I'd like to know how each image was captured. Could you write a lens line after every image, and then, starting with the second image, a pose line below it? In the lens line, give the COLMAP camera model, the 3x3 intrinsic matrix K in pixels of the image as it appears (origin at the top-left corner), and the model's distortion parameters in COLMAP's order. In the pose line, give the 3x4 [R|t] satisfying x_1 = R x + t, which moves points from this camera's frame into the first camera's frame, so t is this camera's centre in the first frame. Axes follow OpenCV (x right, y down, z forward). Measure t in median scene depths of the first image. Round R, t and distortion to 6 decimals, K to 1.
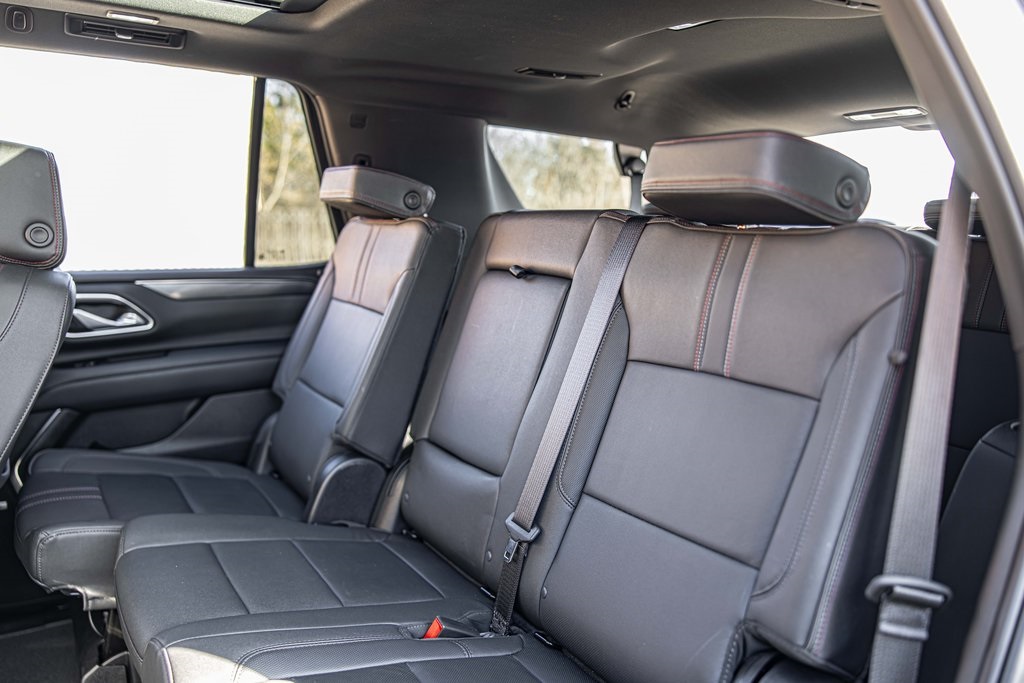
lens RADIAL K [[796.0, 0, 510.2], [0, 796.0, 349.2], [0, 0, 1]] dist [0.009513, -0.010485]
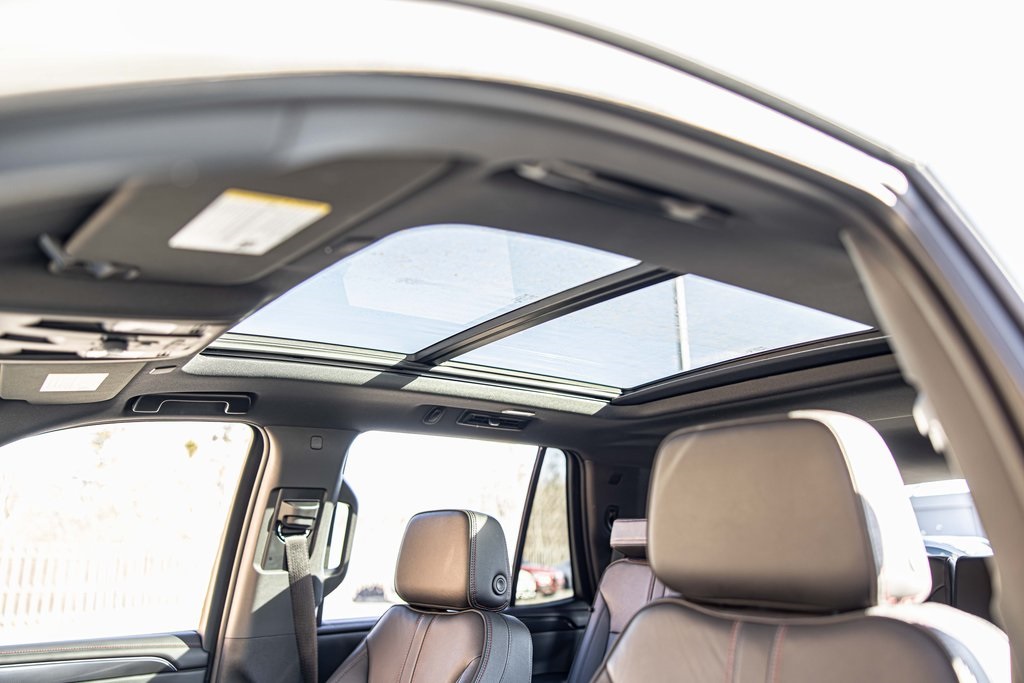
lens RADIAL K [[796.0, 0, 510.1], [0, 796.0, 342.4], [0, 0, 1]] dist [0.009513, -0.010485]
pose [[0.993694, 0.001559, 0.112112, -0.504314], [0.042916, 0.918471, -0.393153, -0.001442], [-0.103585, 0.395485, 0.912613, -0.203132]]
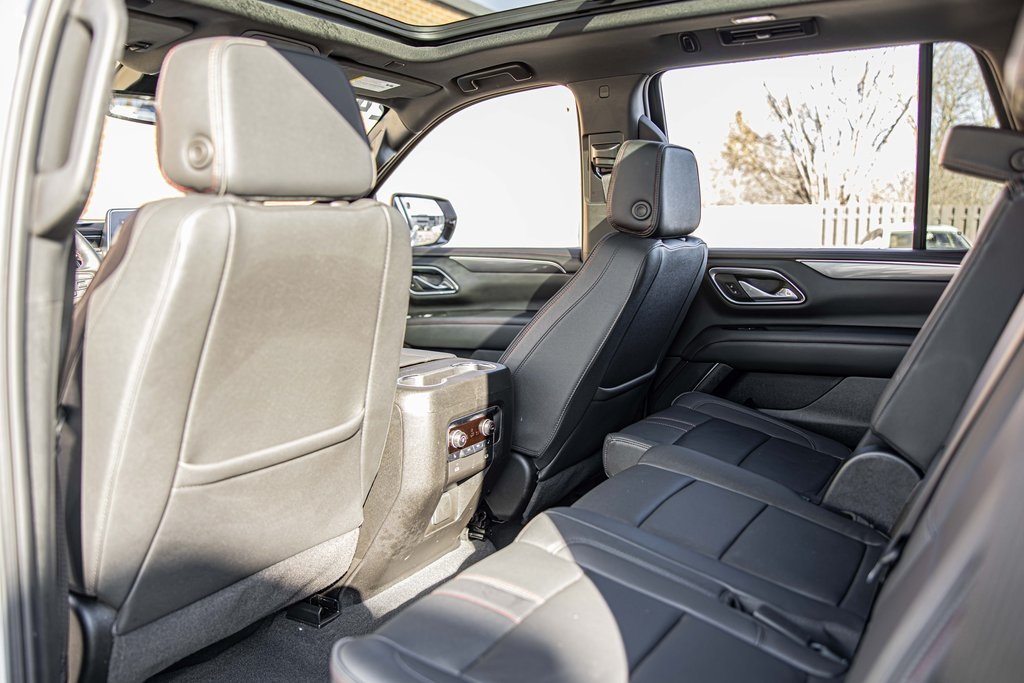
lens RADIAL K [[796.0, 0, 505.1], [0, 796.0, 338.6], [0, 0, 1]] dist [0.009513, -0.010485]
pose [[0.422824, 0.105719, -0.900024, 0.354687], [-0.139276, 0.988953, 0.050734, 0.021784], [0.895445, 0.103900, 0.432877, 0.187879]]
